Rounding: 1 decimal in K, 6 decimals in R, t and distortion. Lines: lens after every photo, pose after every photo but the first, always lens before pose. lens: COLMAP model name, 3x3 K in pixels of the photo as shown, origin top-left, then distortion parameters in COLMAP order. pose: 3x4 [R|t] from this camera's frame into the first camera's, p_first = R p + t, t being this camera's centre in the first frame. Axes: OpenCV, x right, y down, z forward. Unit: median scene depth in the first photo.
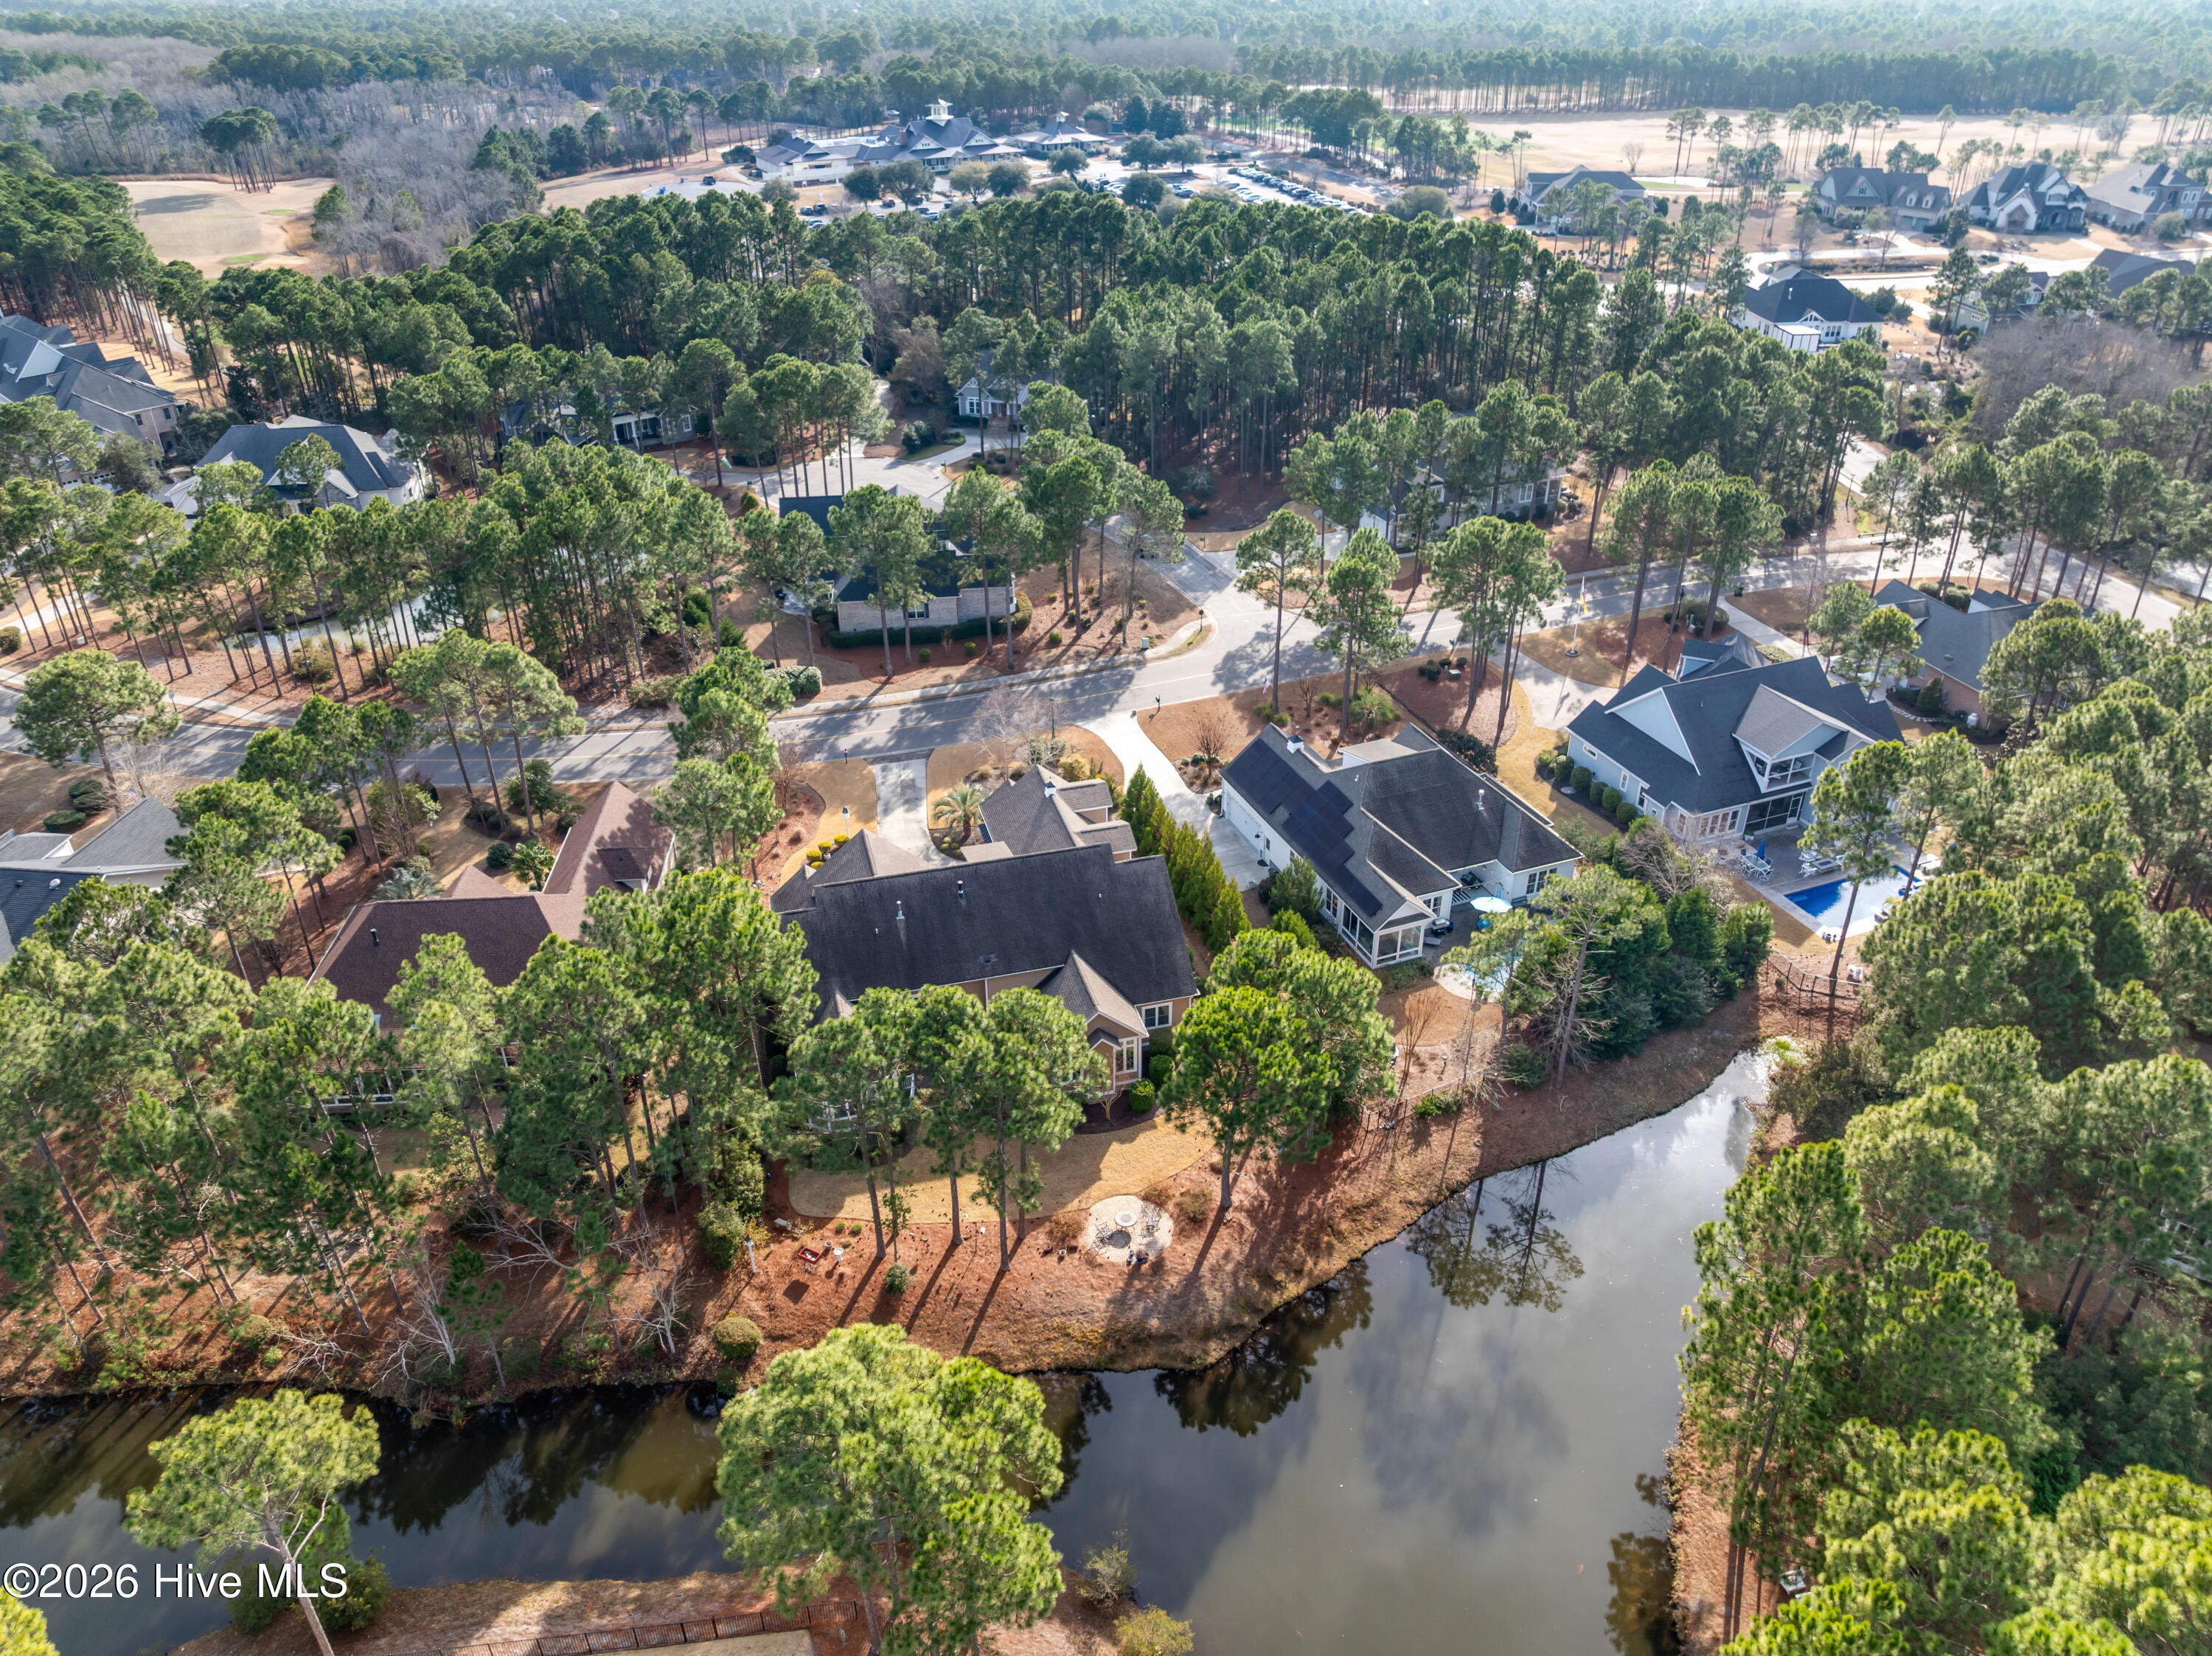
lens RADIAL K [[1523.8, 0, 1106.0], [0, 1523.8, 828.0], [0, 0, 1]] dist [-0.058157, -0.000079]
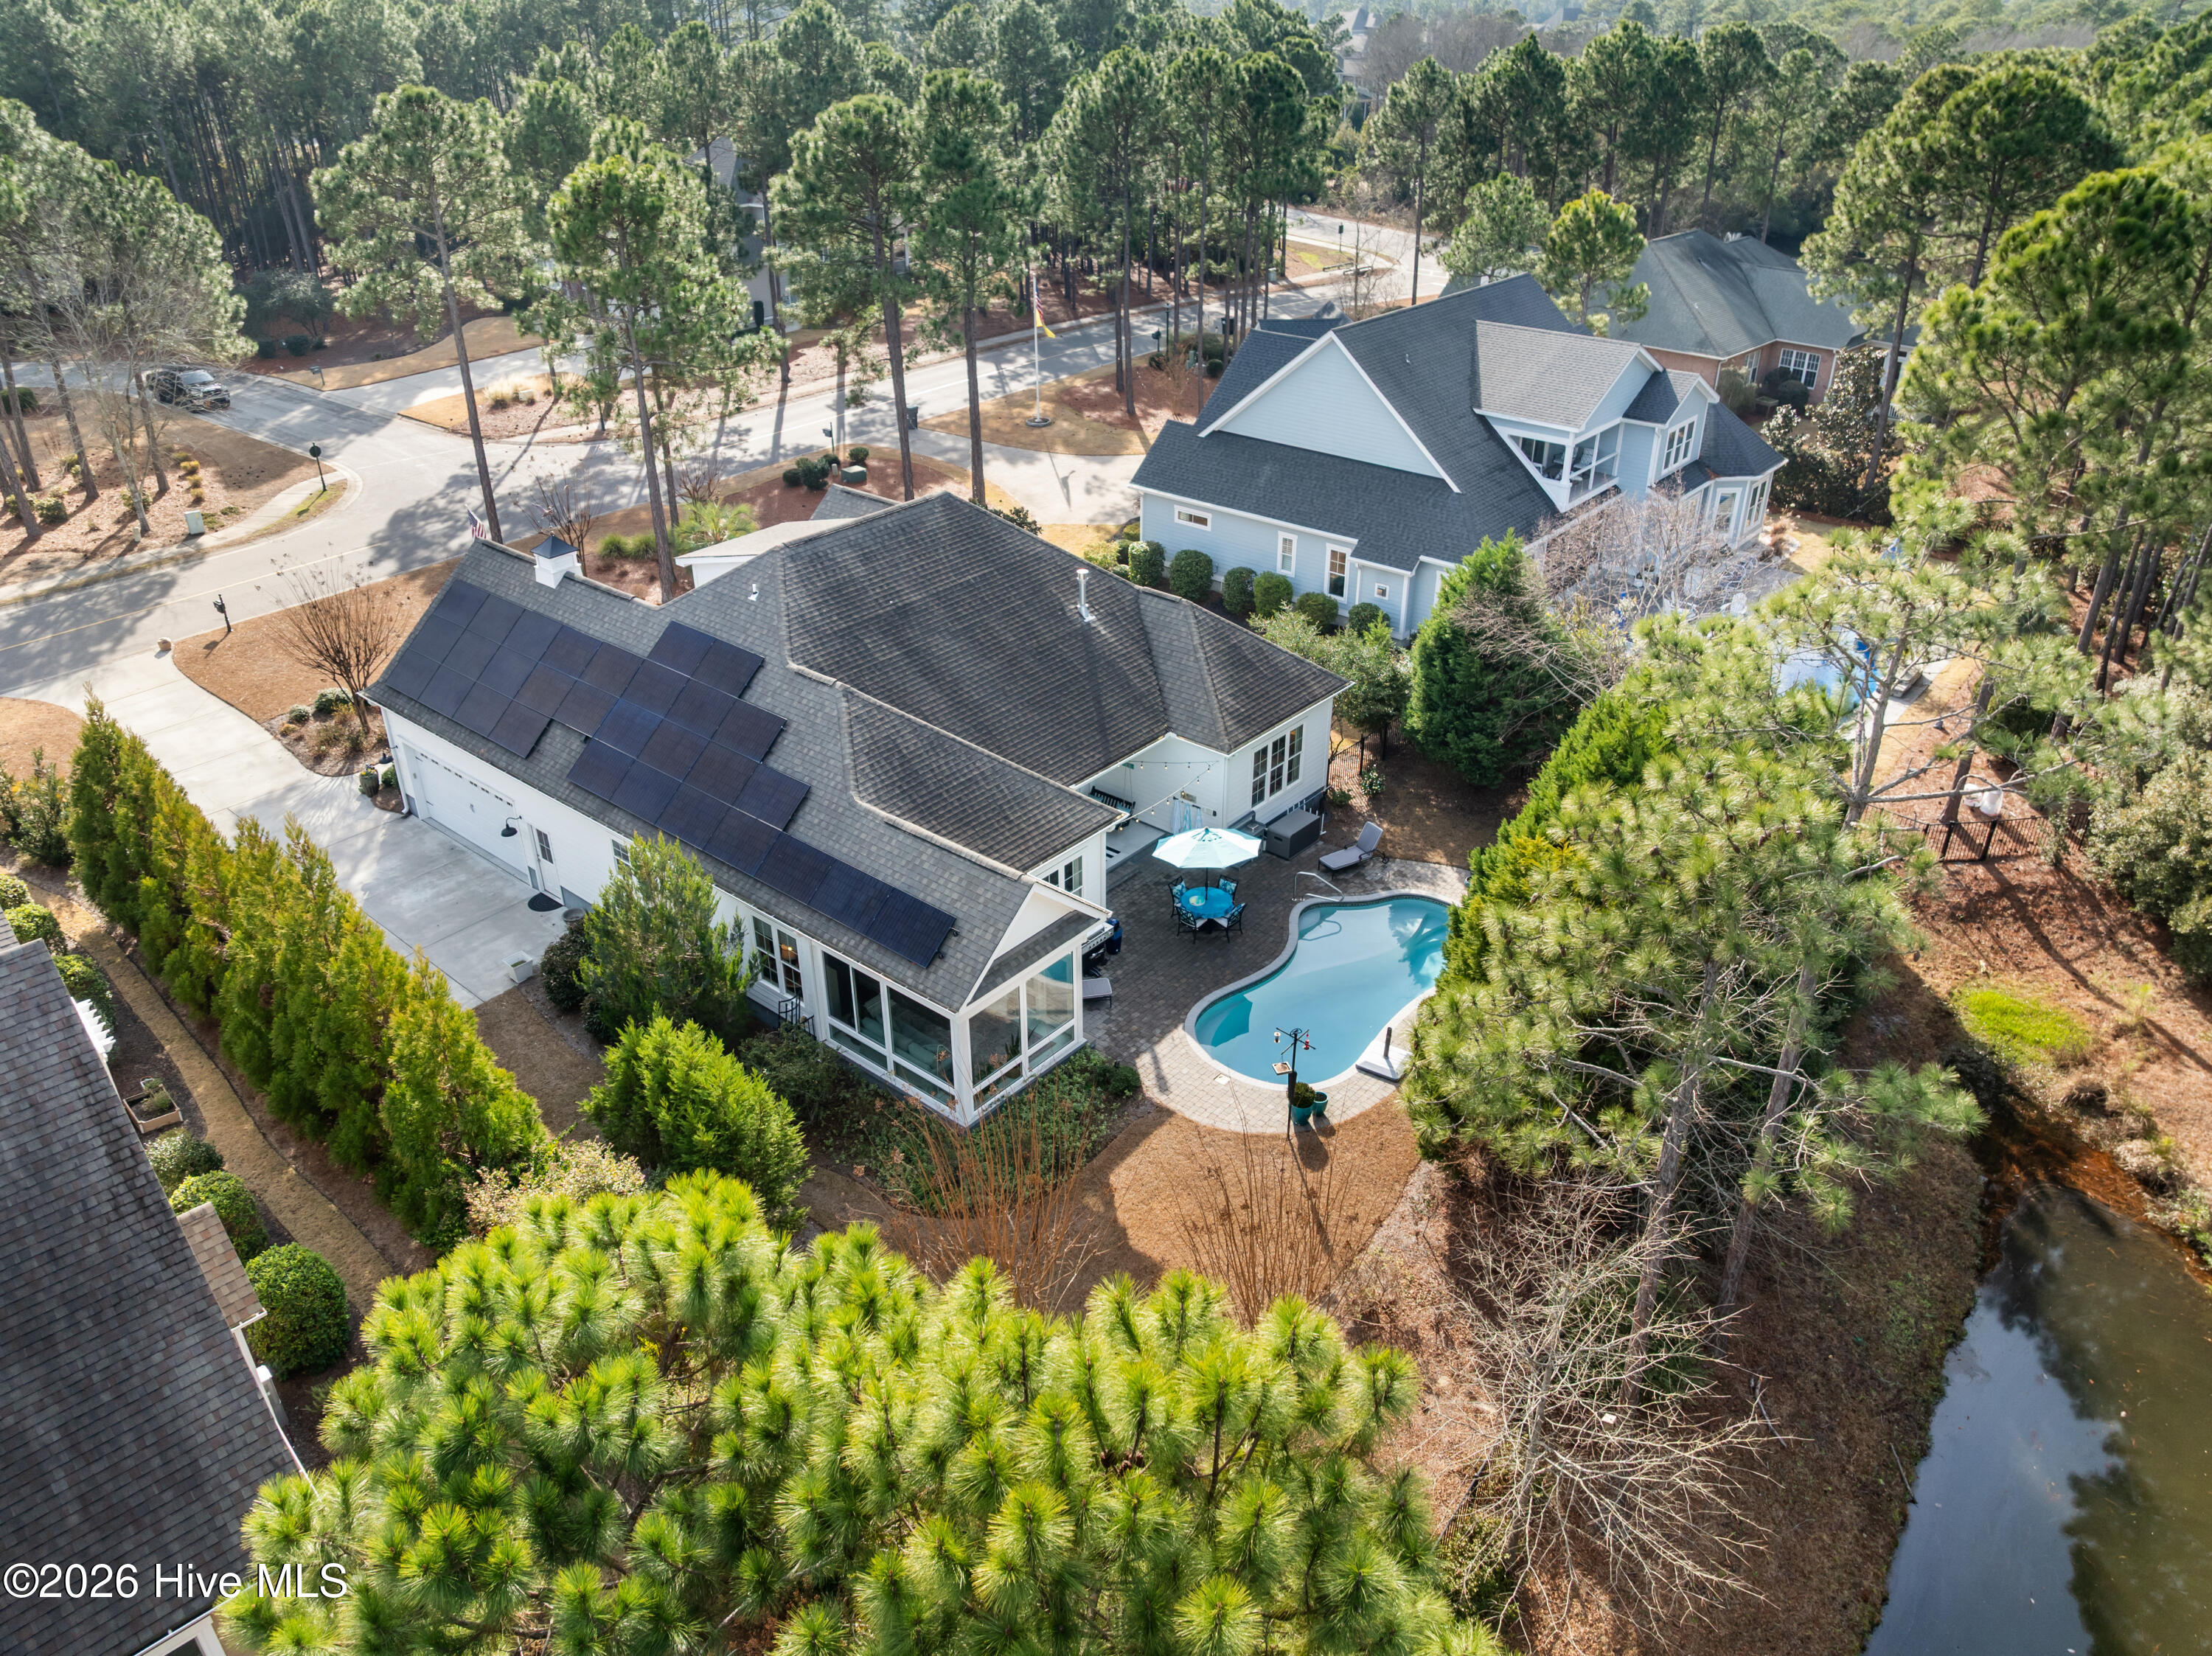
lens RADIAL K [[1557.5, 0, 1121.0], [0, 1557.5, 824.4], [0, 0, 1]] dist [-0.028744, 0.002366]
pose [[0.877983, -0.226998, 0.421448, 0.071513], [0.236419, 0.971170, 0.030566, 0.025789], [-0.416236, 0.072802, 0.906337, 0.603249]]
